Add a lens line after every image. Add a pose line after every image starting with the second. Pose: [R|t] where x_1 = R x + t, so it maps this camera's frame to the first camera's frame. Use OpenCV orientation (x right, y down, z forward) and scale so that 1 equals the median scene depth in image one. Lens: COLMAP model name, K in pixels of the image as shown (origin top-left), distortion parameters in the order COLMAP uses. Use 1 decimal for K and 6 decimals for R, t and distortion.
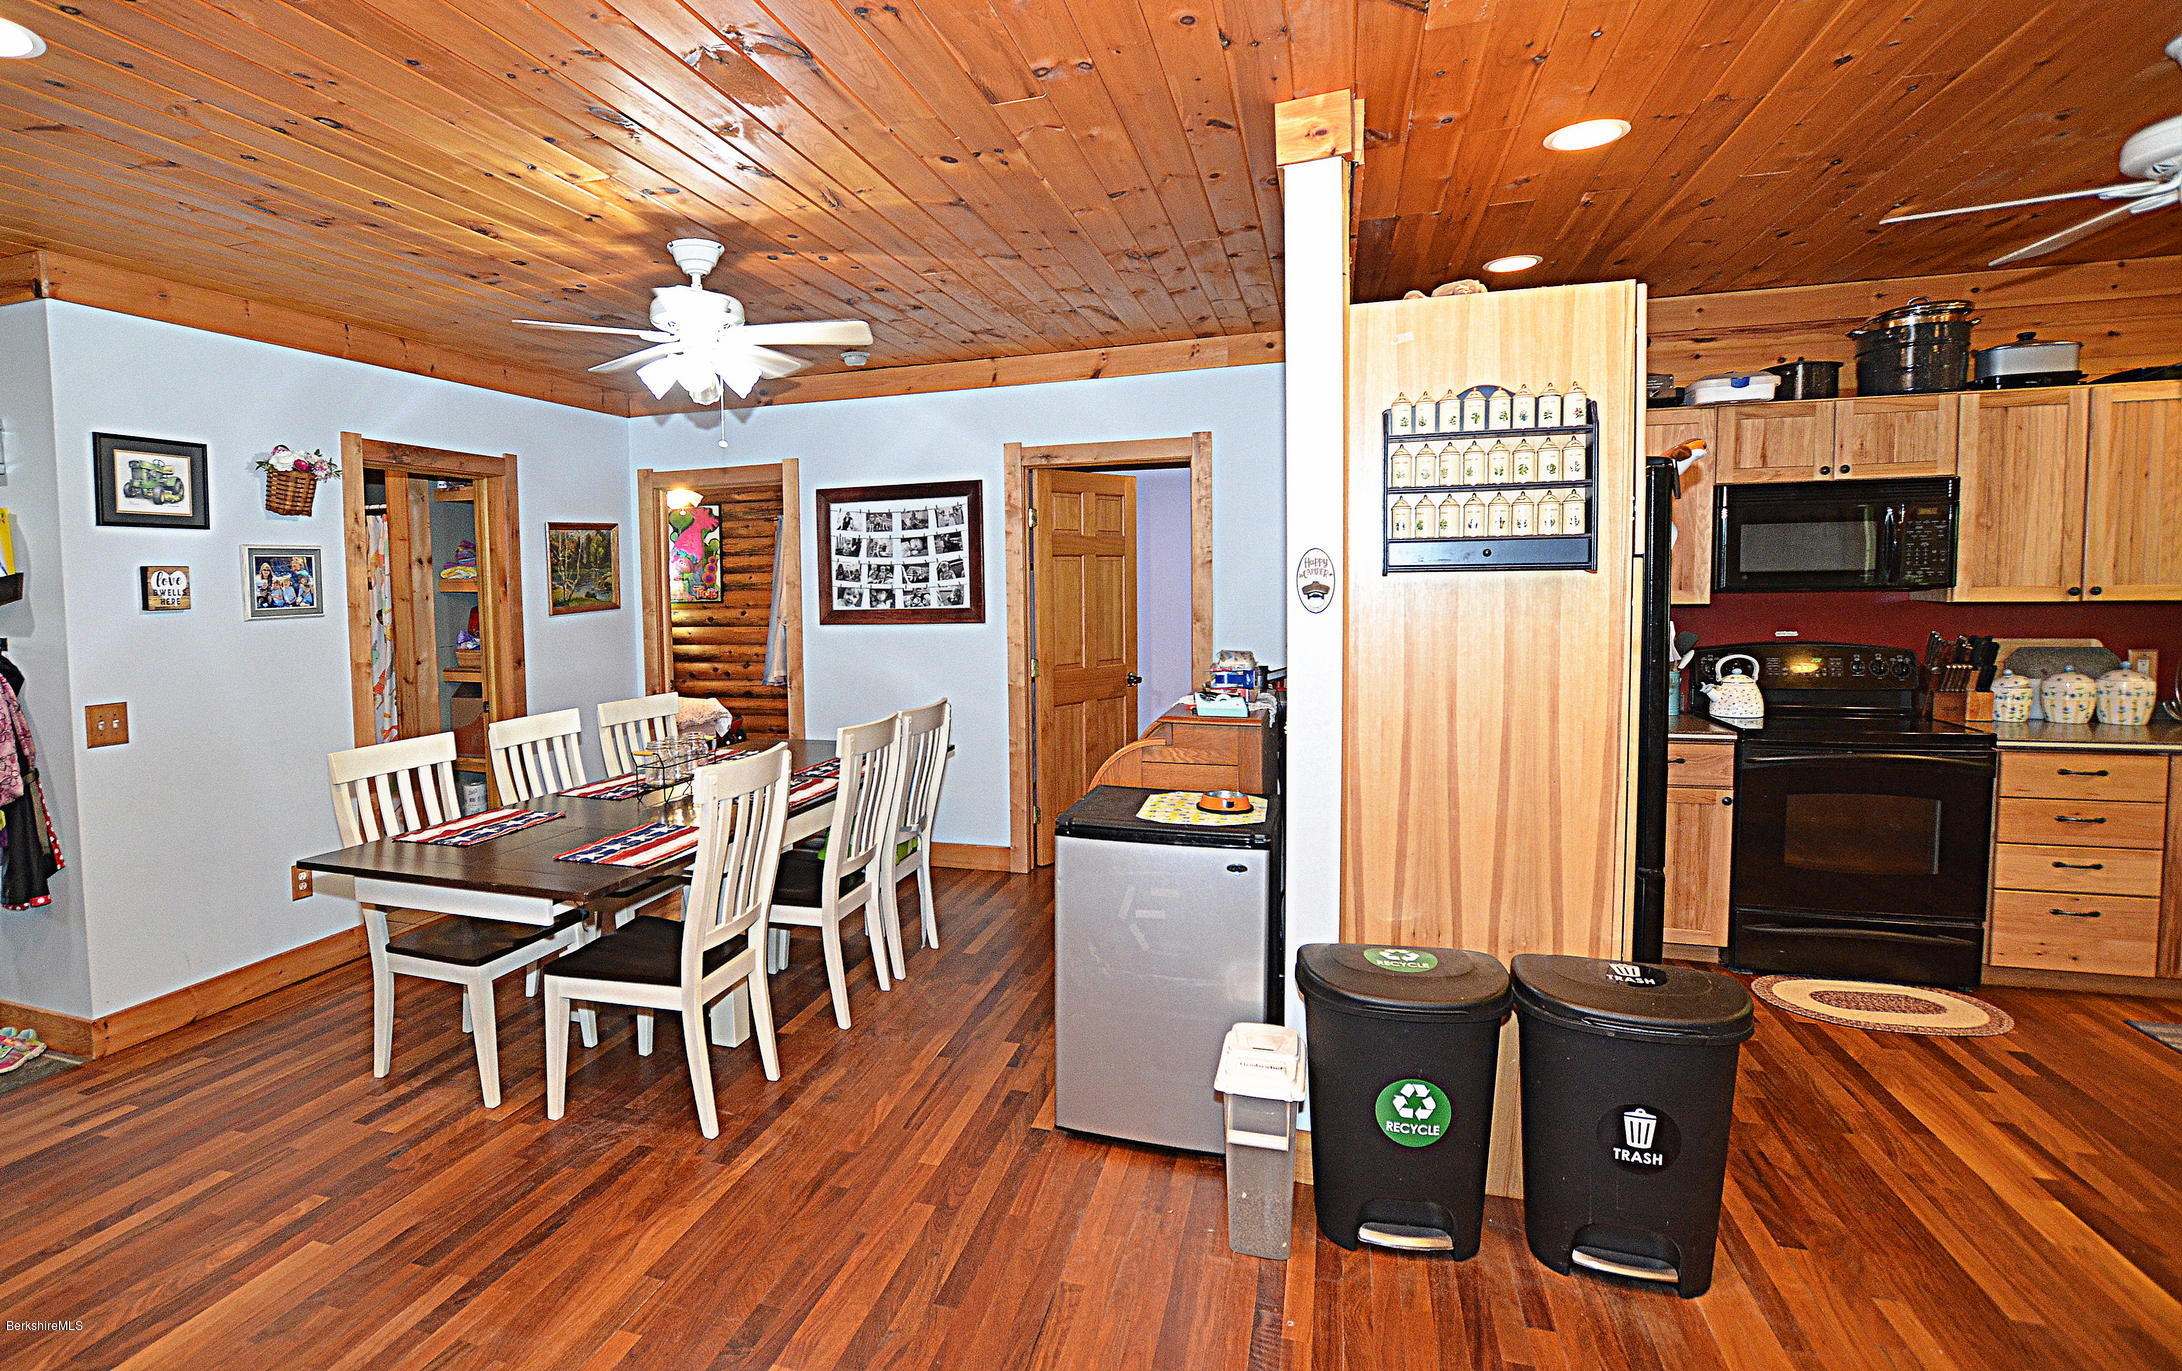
lens RADIAL K [[1076.1, 0, 945.5], [0, 1076.1, 650.8], [0, 0, 1]] dist [-0.036576, 0.005364]
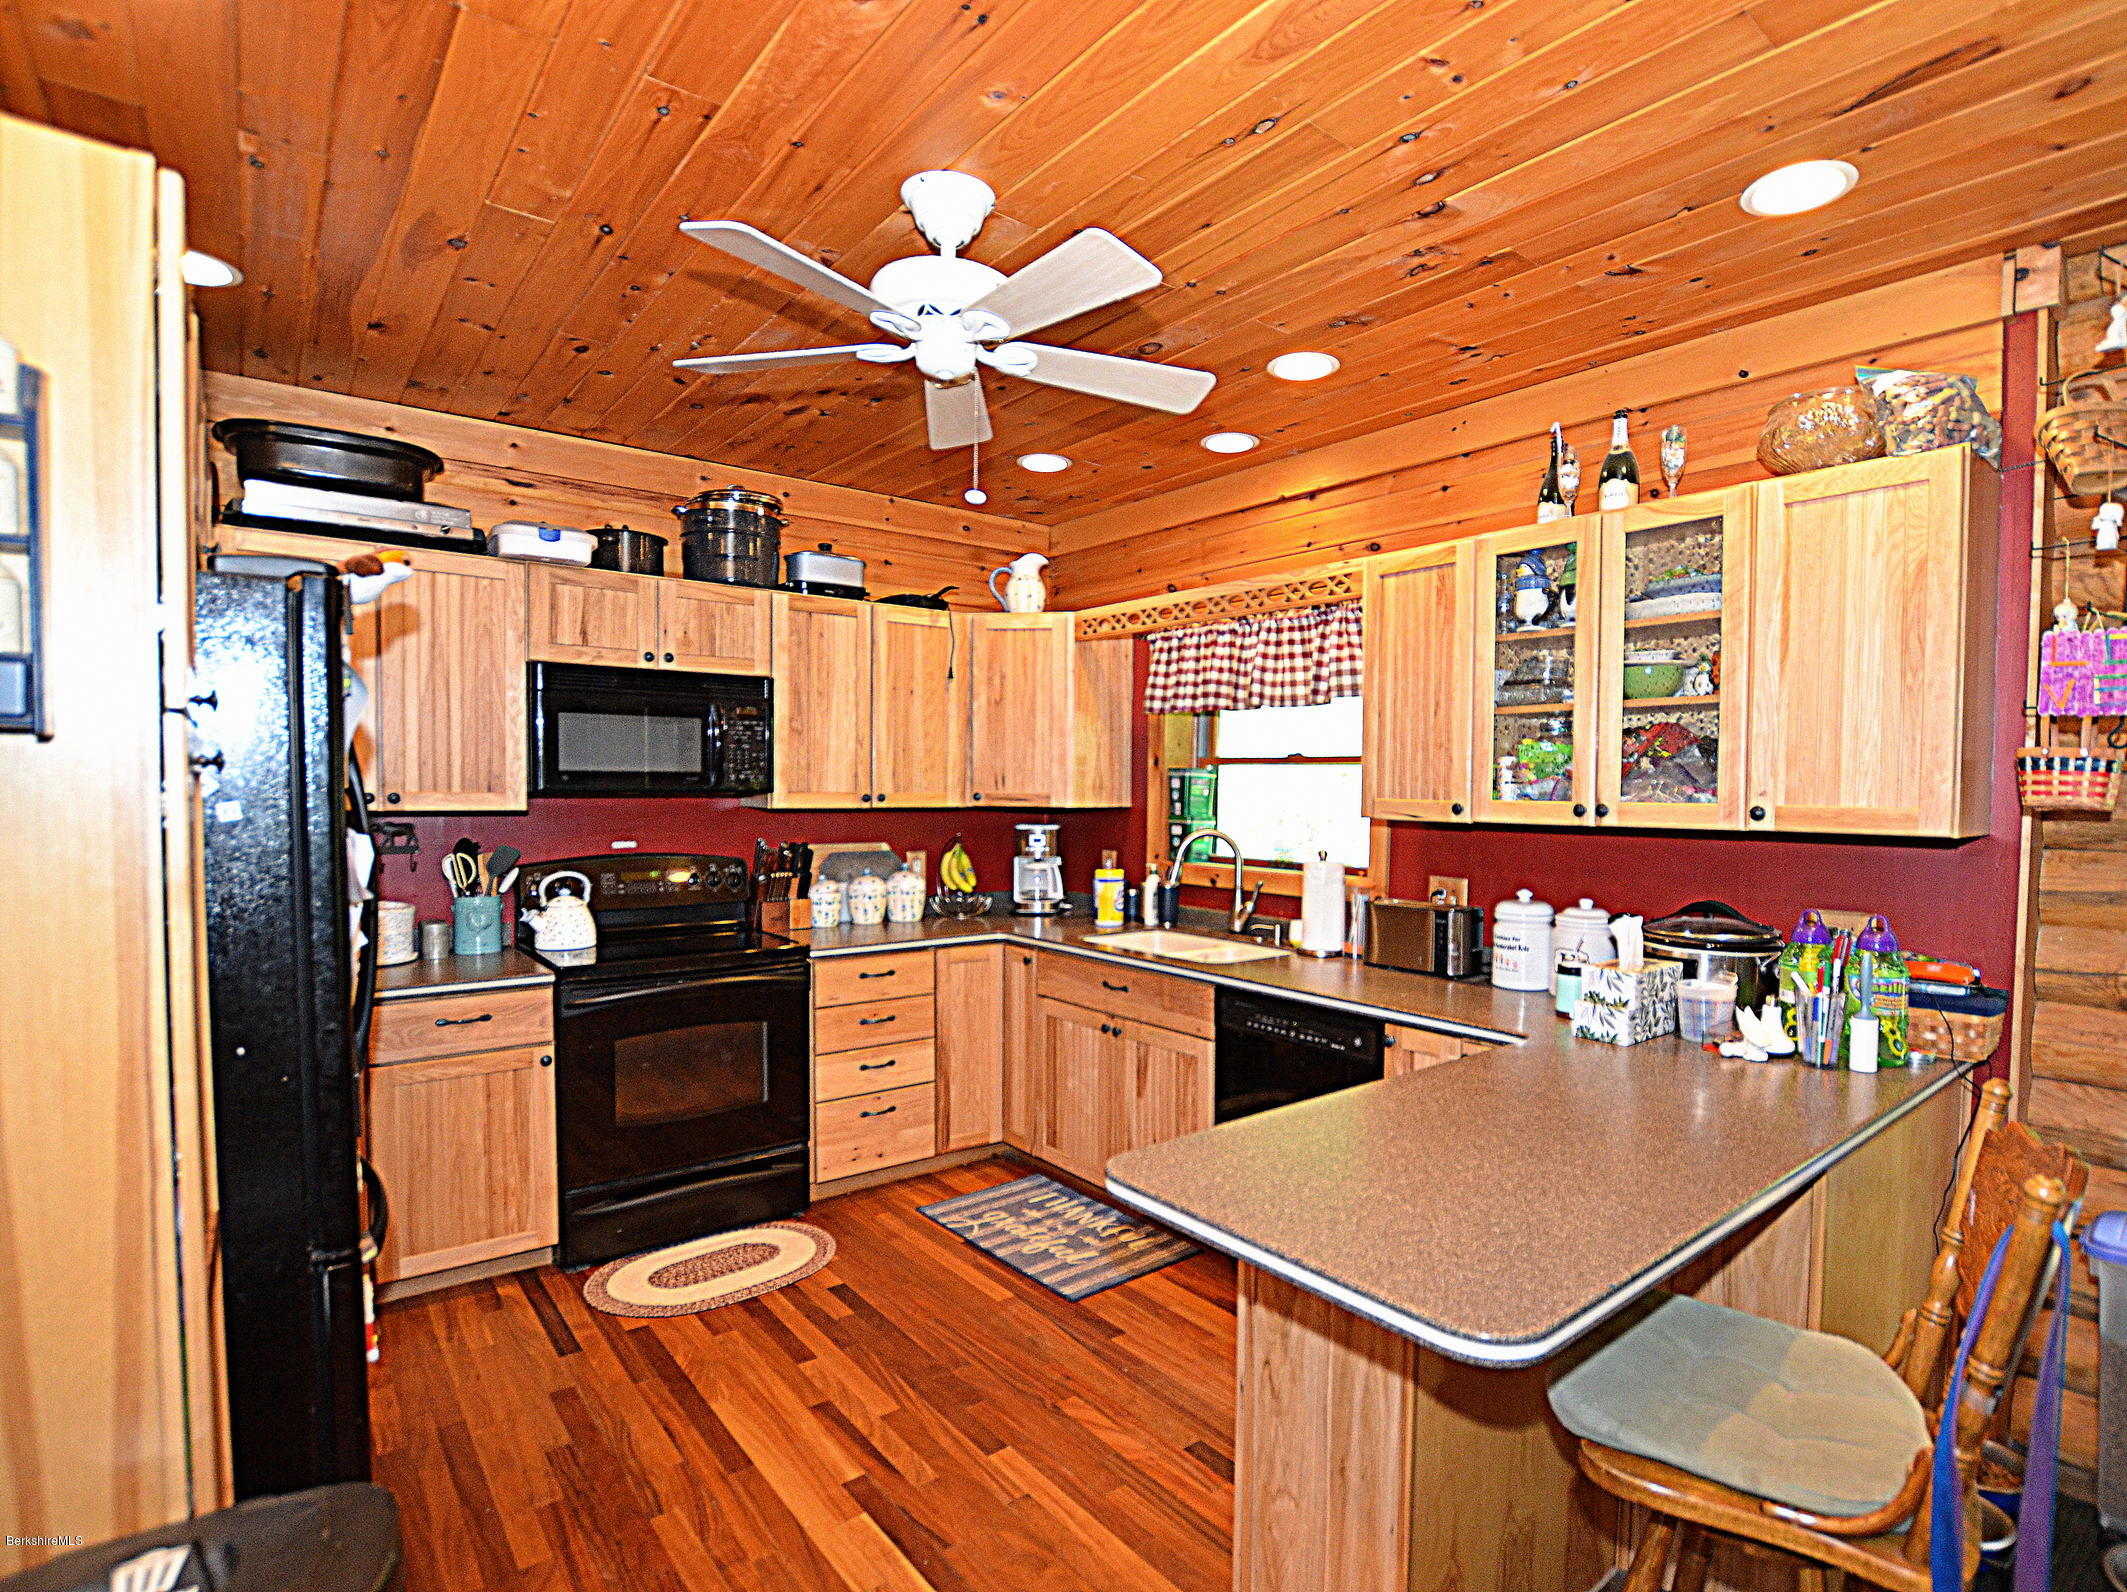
lens RADIAL K [[1097.8, 0, 1118.5], [0, 1097.8, 824.0], [0, 0, 1]] dist [-0.007584, -0.001001]
pose [[0.512332, -0.008131, 0.858749, 0.258339], [0.037646, 0.999207, -0.012998, -0.007016], [-0.857962, 0.038987, 0.512231, 0.209147]]
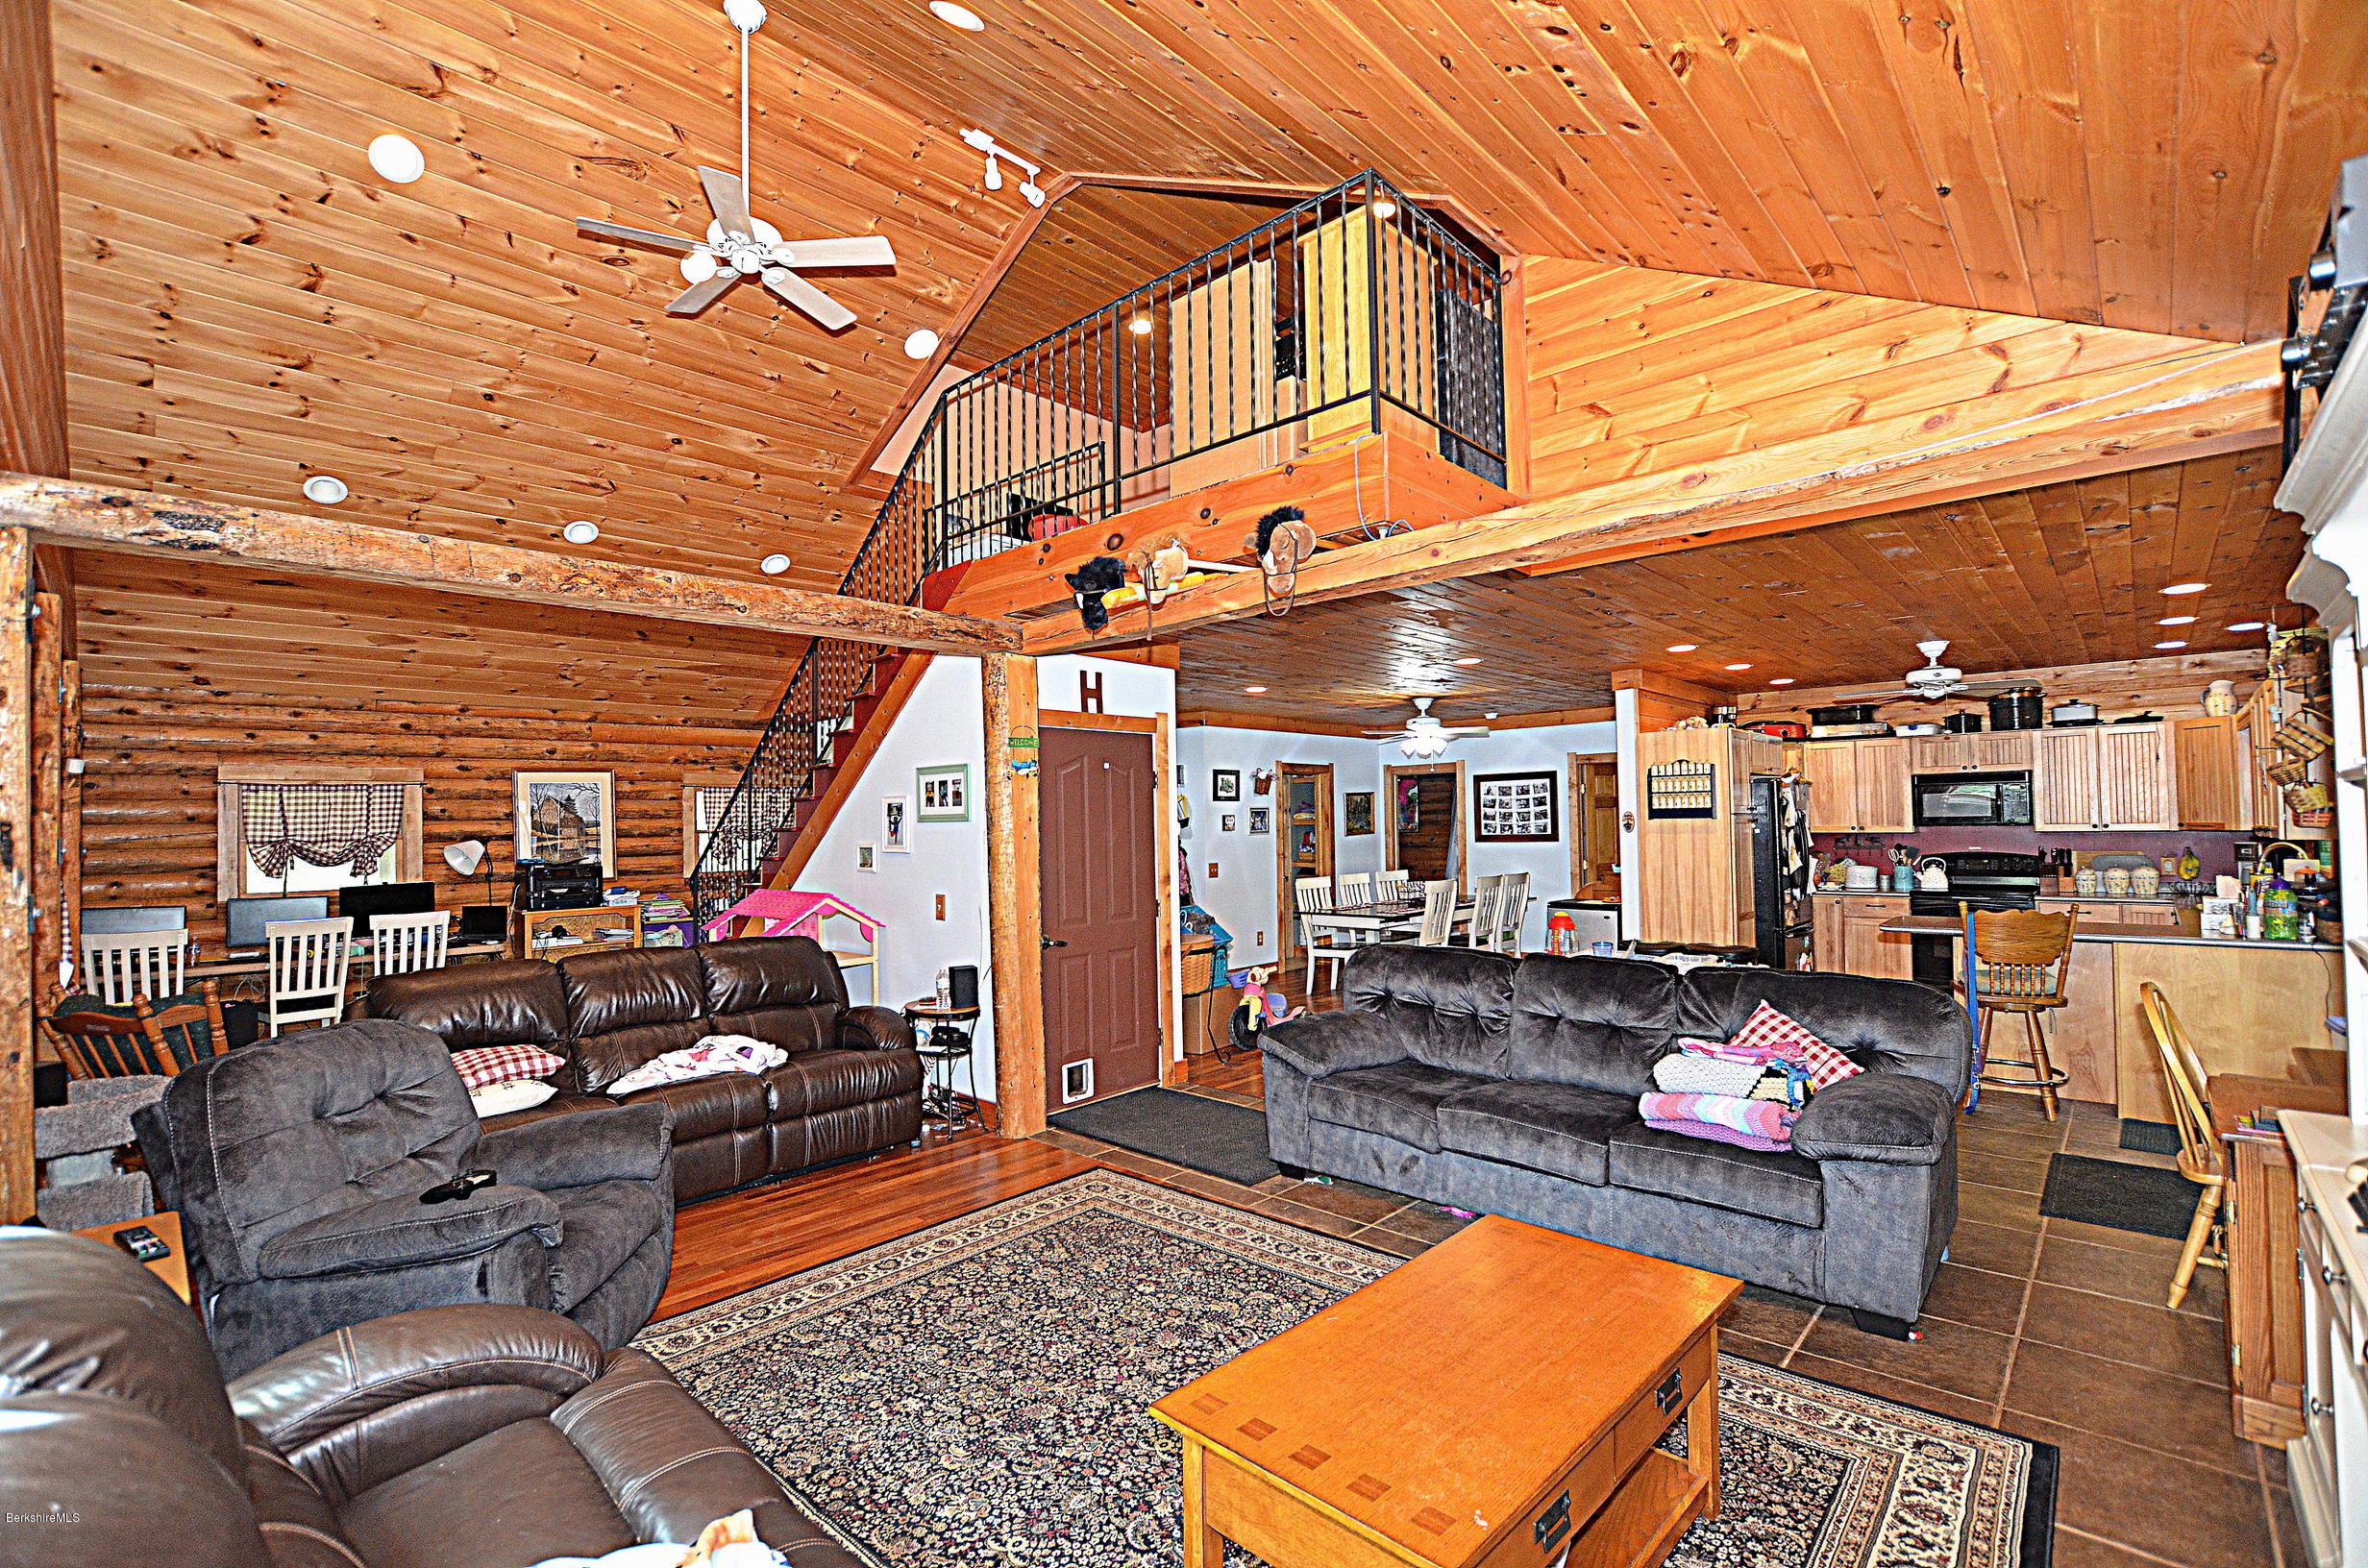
lens RADIAL K [[1043.5, 0, 1178.2], [0, 1043.5, 794.5], [0, 0, 1]] dist [-0.025480, 0.000142]
pose [[0.915318, -0.007233, -0.402668, 0.237458], [-0.027718, 0.996337, -0.080902, 0.088031], [0.401778, 0.085212, 0.911764, -1.477322]]
